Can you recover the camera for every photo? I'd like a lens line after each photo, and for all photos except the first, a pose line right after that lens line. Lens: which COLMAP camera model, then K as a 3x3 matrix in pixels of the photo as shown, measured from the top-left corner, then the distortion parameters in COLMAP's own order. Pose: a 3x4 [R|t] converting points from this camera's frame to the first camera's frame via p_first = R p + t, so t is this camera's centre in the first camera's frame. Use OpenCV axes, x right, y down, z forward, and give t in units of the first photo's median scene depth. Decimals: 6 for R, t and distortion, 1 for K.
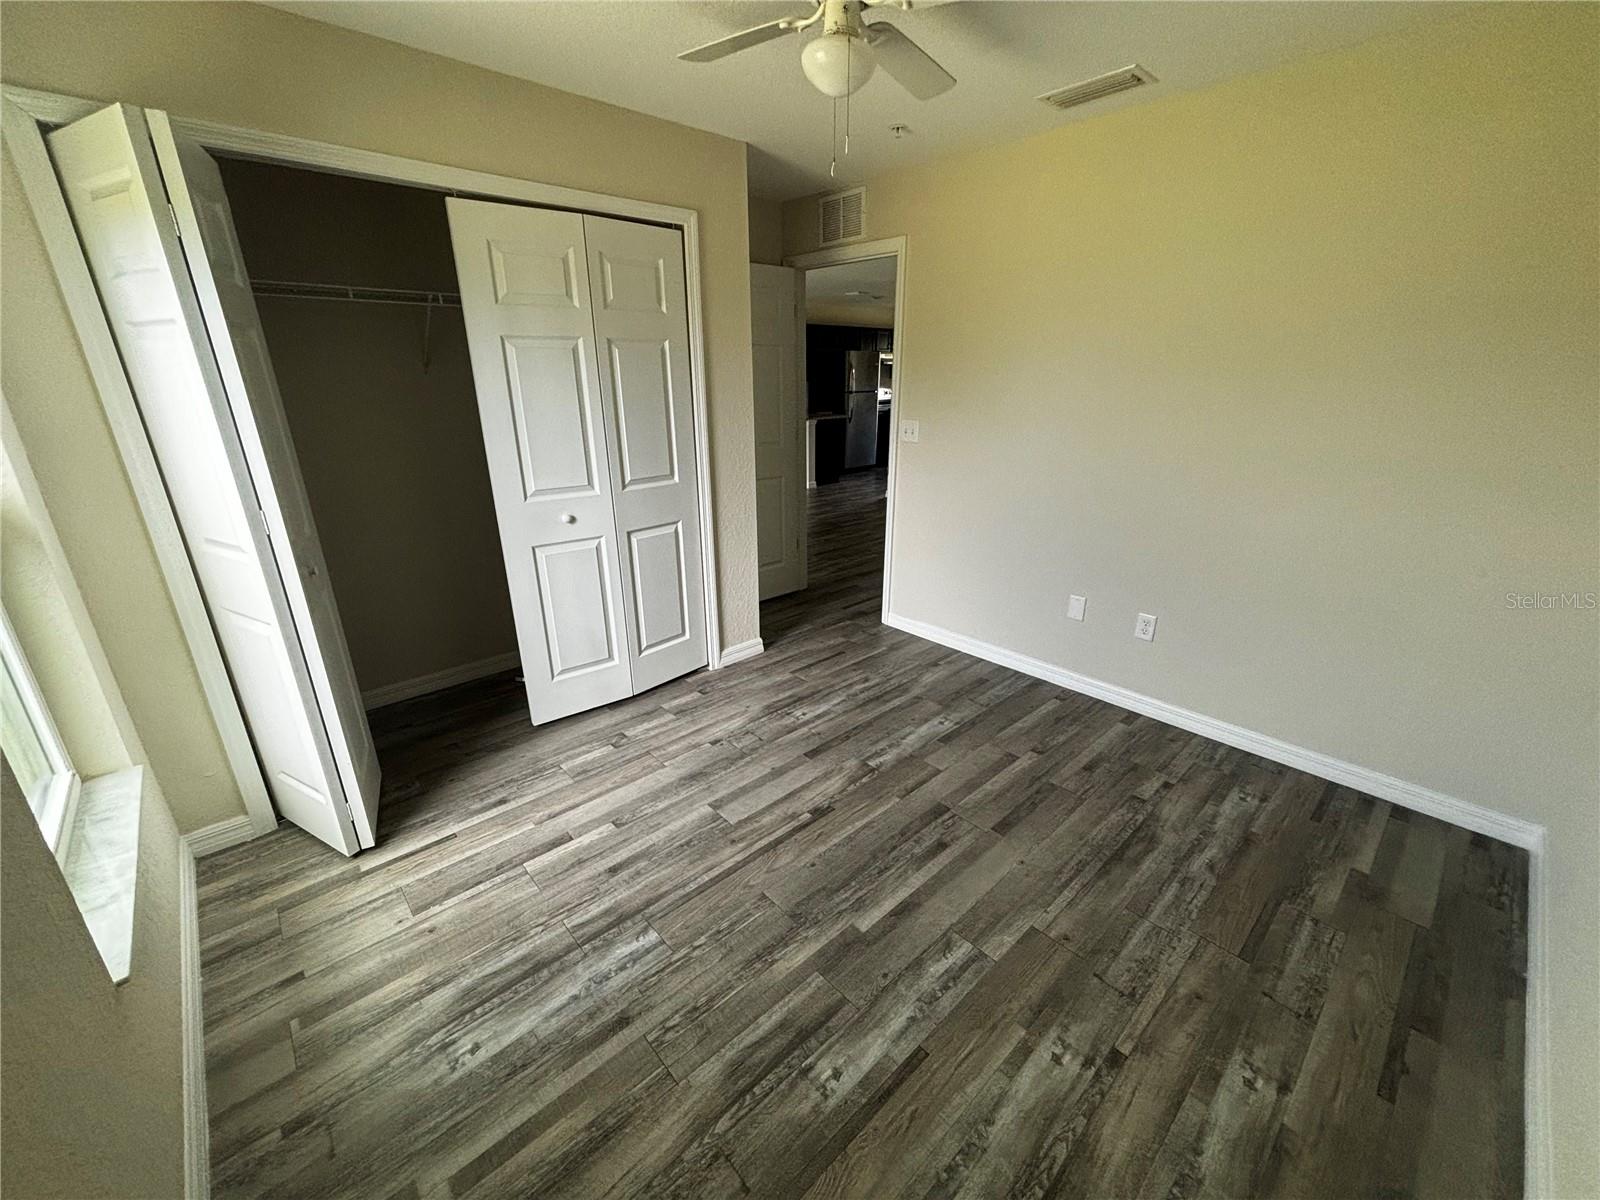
lens RADIAL K [[649.2, 0, 803.1], [0, 649.2, 600.1], [0, 0, 1]] dist [-0.000648, -0.000044]
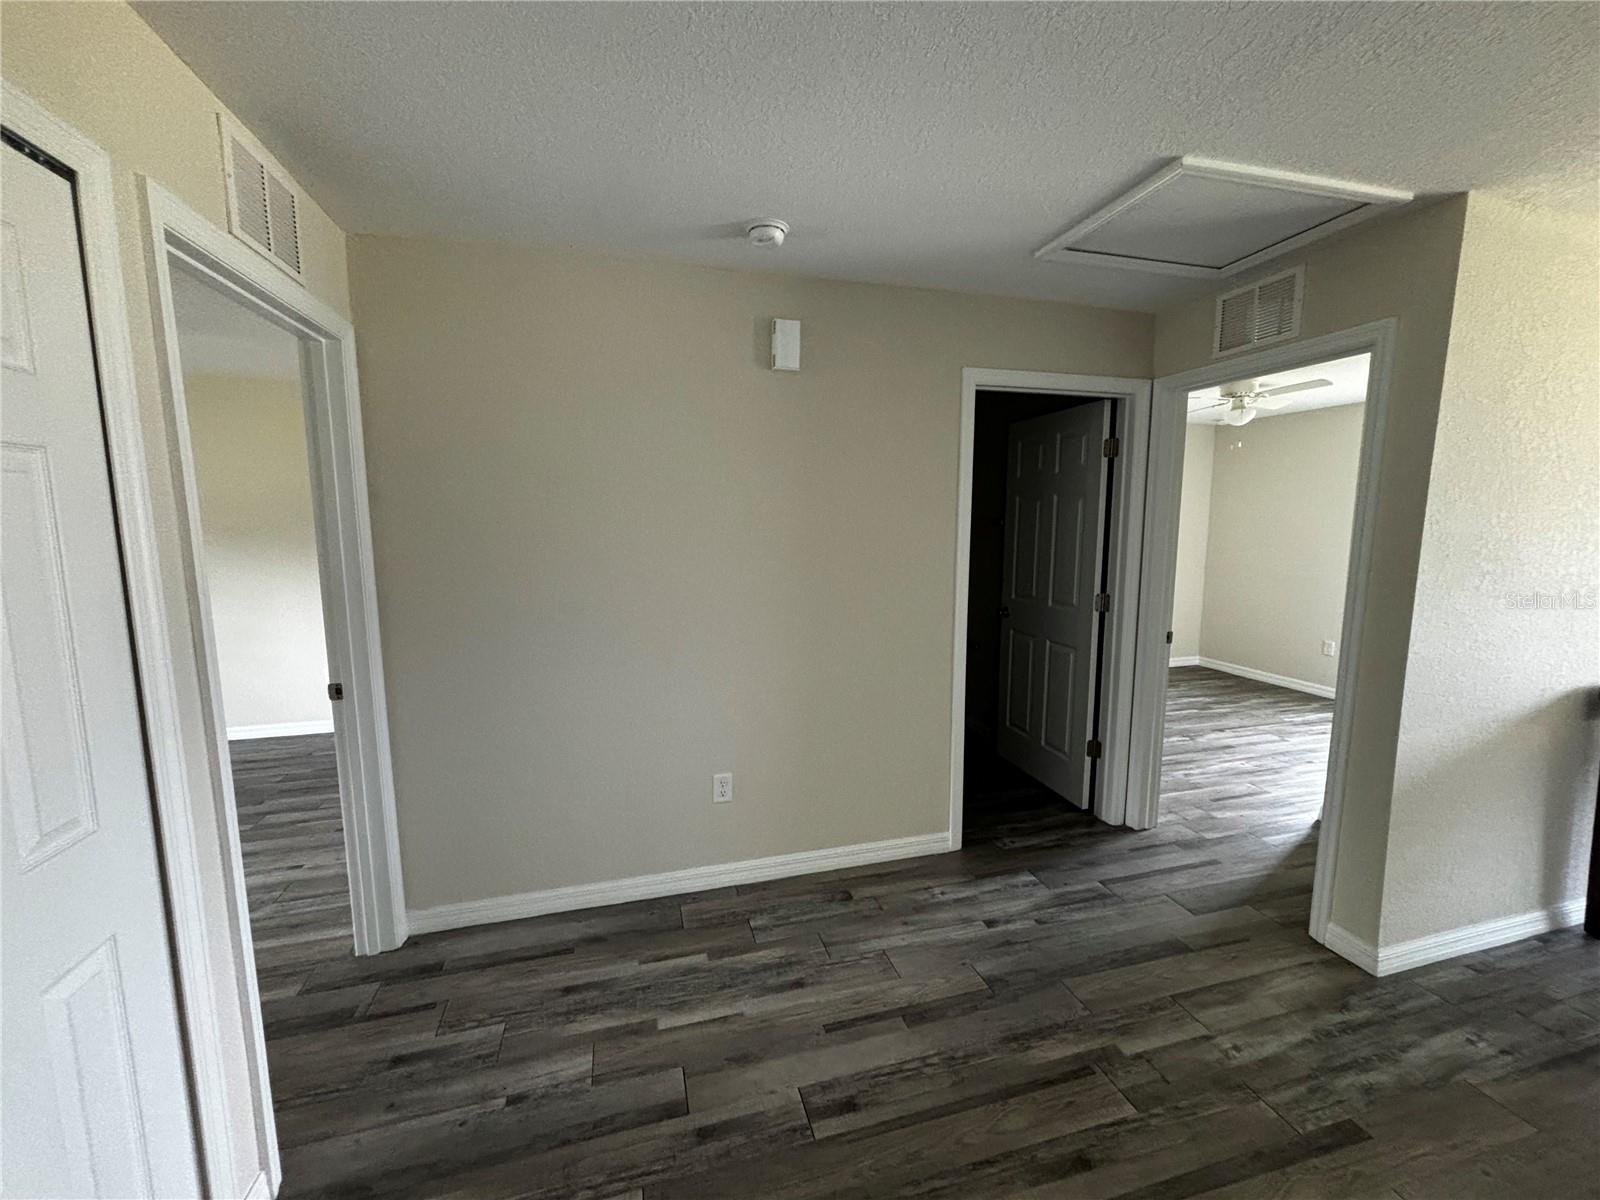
lens RADIAL K [[649.2, 0, 800.0], [0, 649.2, 601.3], [0, 0, 1]] dist [-0.000648, -0.000044]
pose [[-0.889398, -0.051970, 0.454170, 0.254061], [0.158005, 0.897334, 0.412101, -0.937833], [-0.428959, 0.438283, -0.789875, 2.615451]]
